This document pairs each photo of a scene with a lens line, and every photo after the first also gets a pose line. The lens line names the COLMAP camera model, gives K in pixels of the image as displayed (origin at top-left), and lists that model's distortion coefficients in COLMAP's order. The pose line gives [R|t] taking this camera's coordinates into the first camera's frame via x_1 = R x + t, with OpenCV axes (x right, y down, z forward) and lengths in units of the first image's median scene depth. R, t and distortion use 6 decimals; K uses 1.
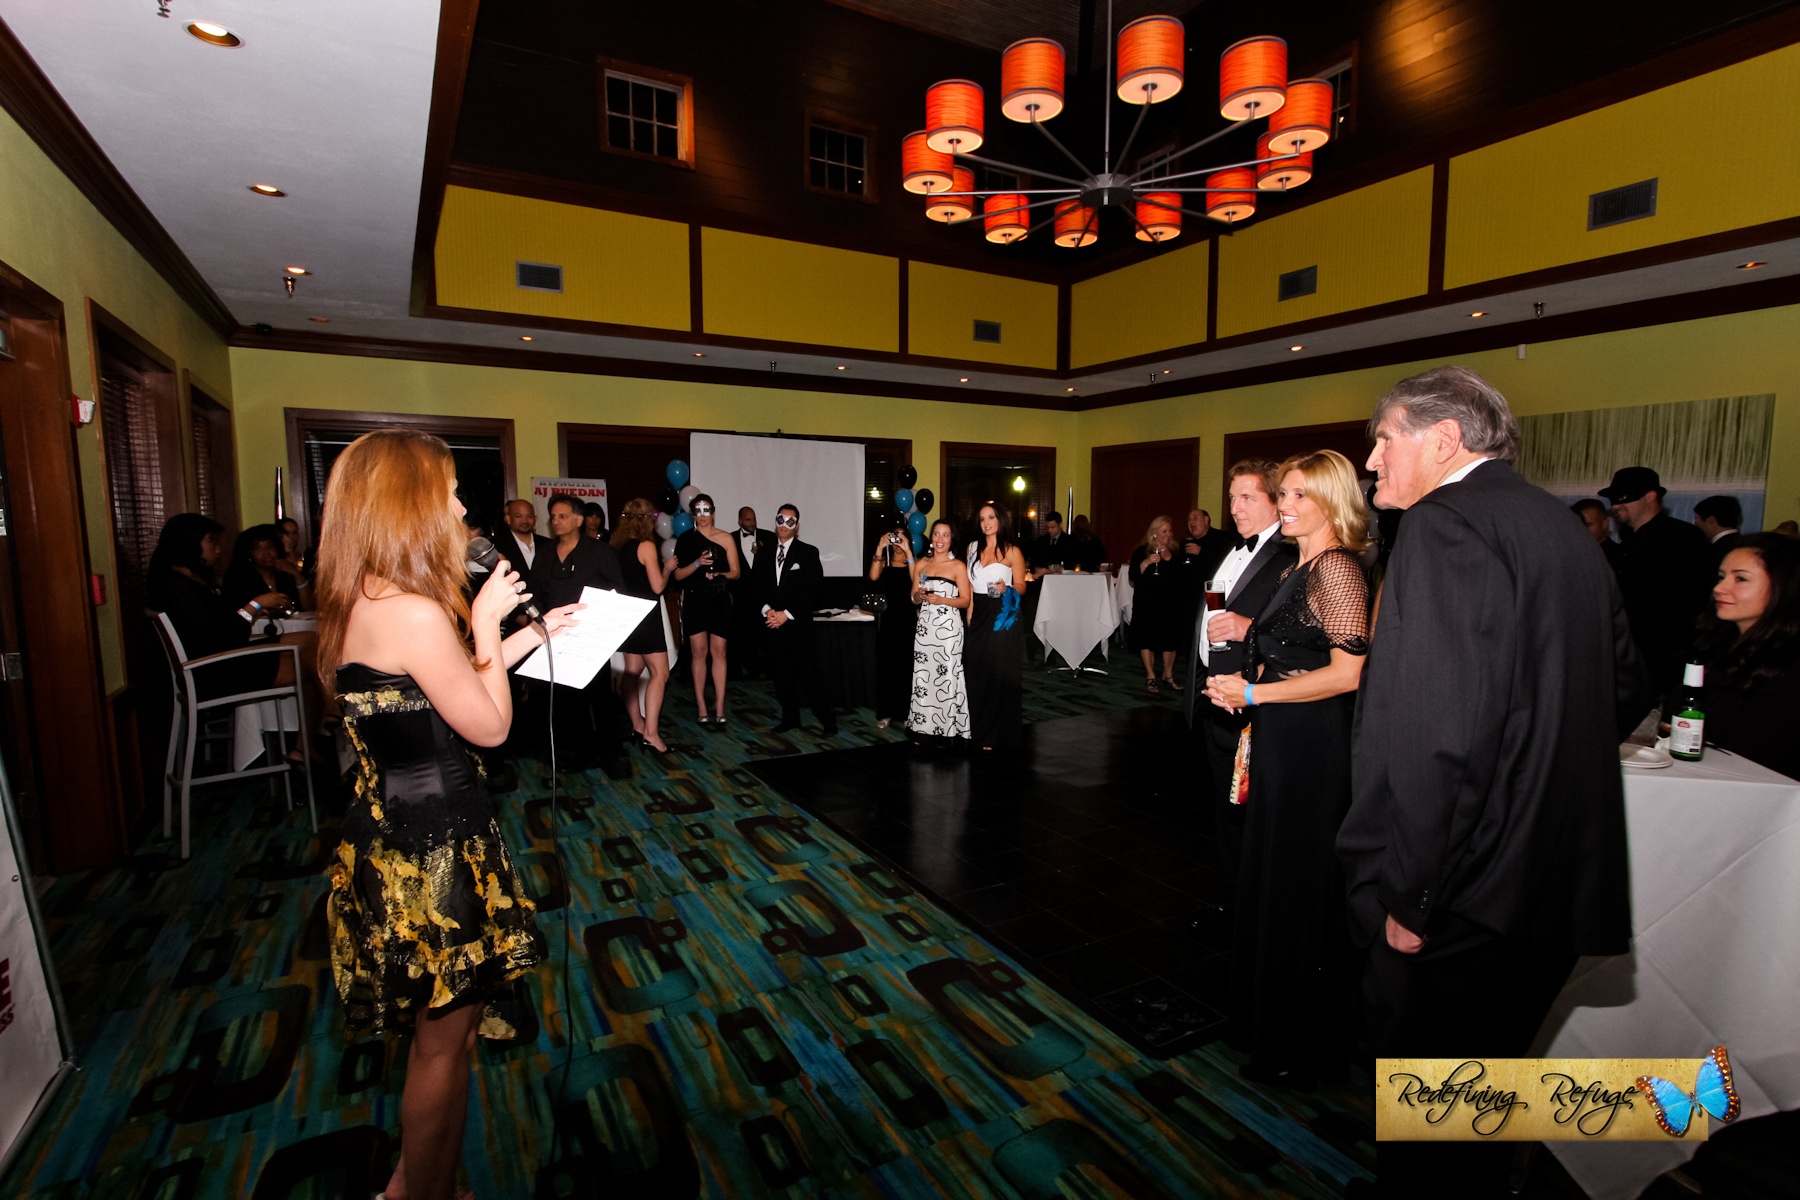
lens RADIAL K [[904.5, 0, 915.9], [0, 904.5, 614.4], [0, 0, 1]] dist [0.035813, 0.000128]
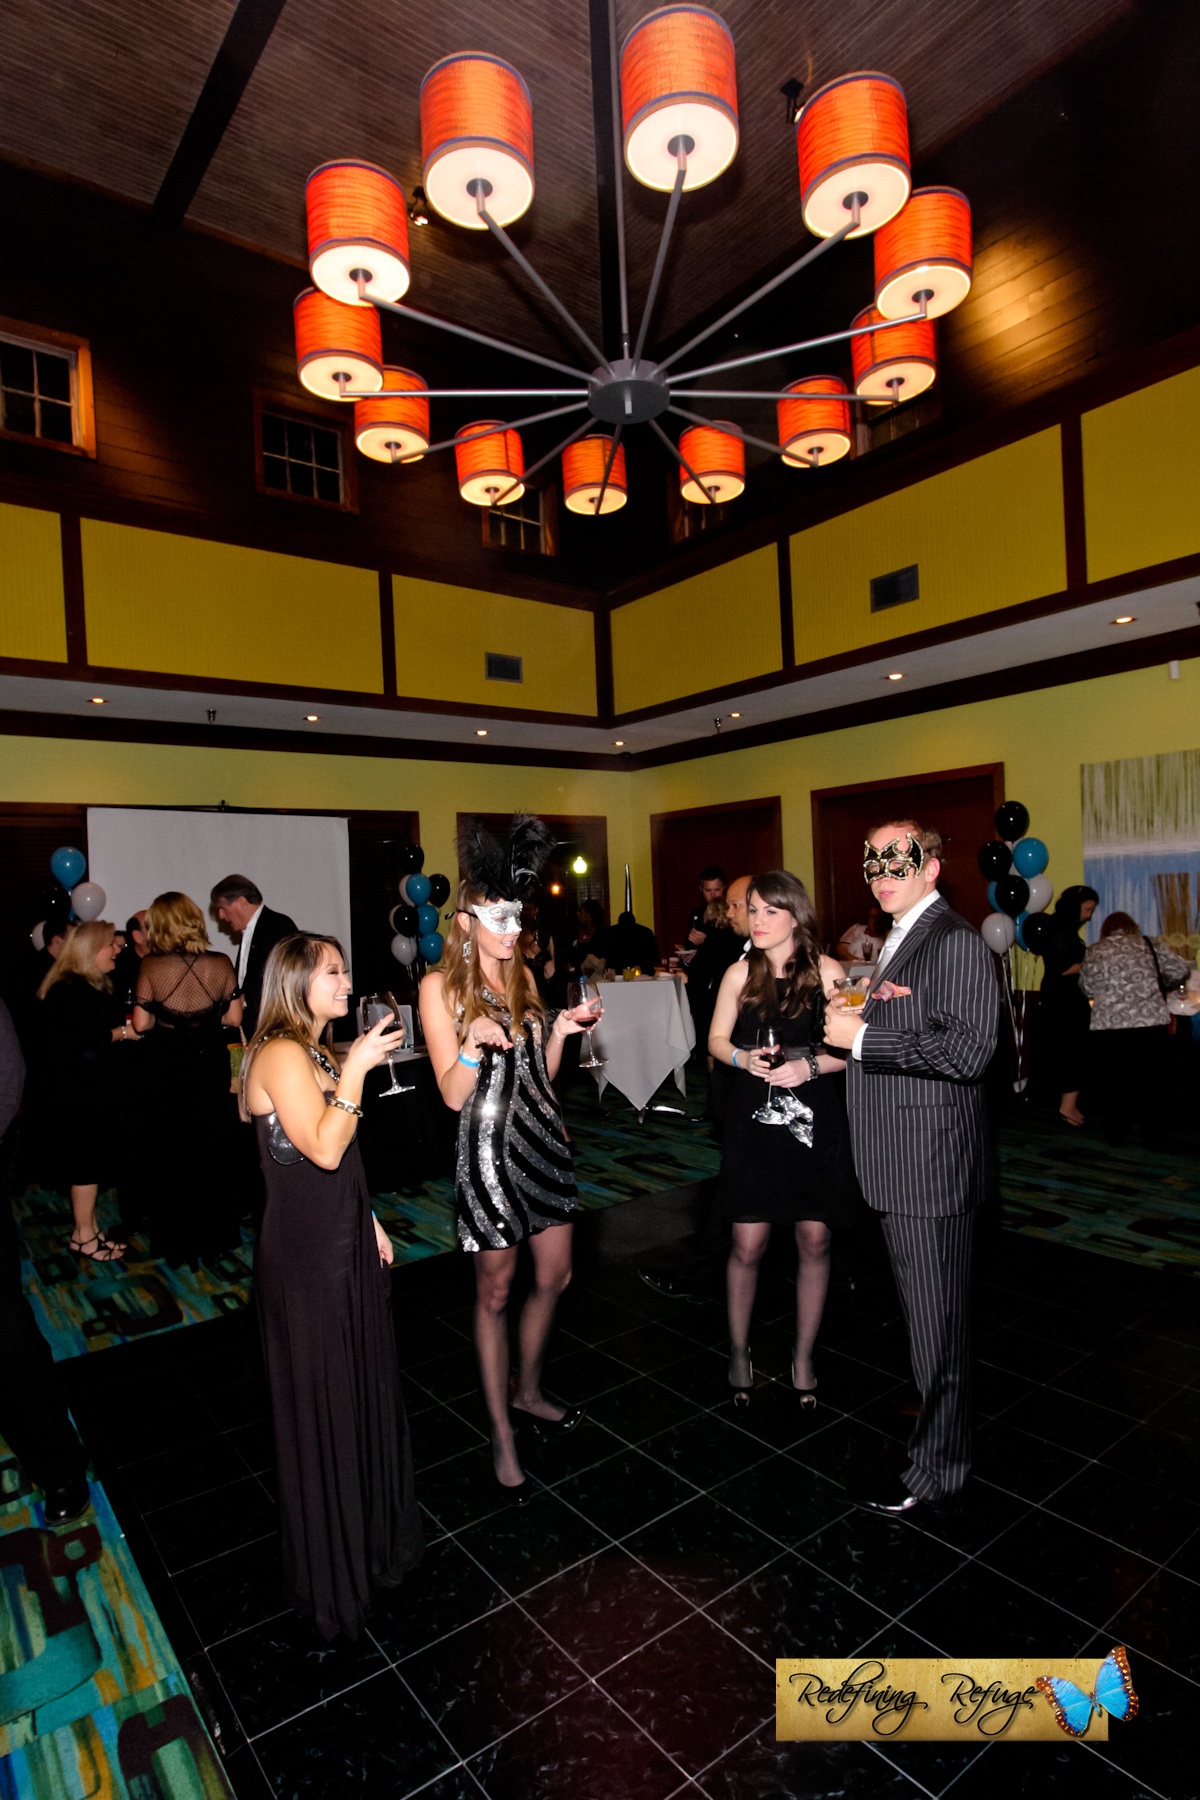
lens RADIAL K [[979.9, 0, 600.0], [0, 979.9, 900.0], [0, 0, 1]] dist [0.145438, -0.000288]
pose [[0.991274, -0.045873, 0.123581, 0.047488], [0.059352, 0.992411, -0.107693, -0.021894], [-0.117703, 0.114088, 0.986474, 0.191856]]
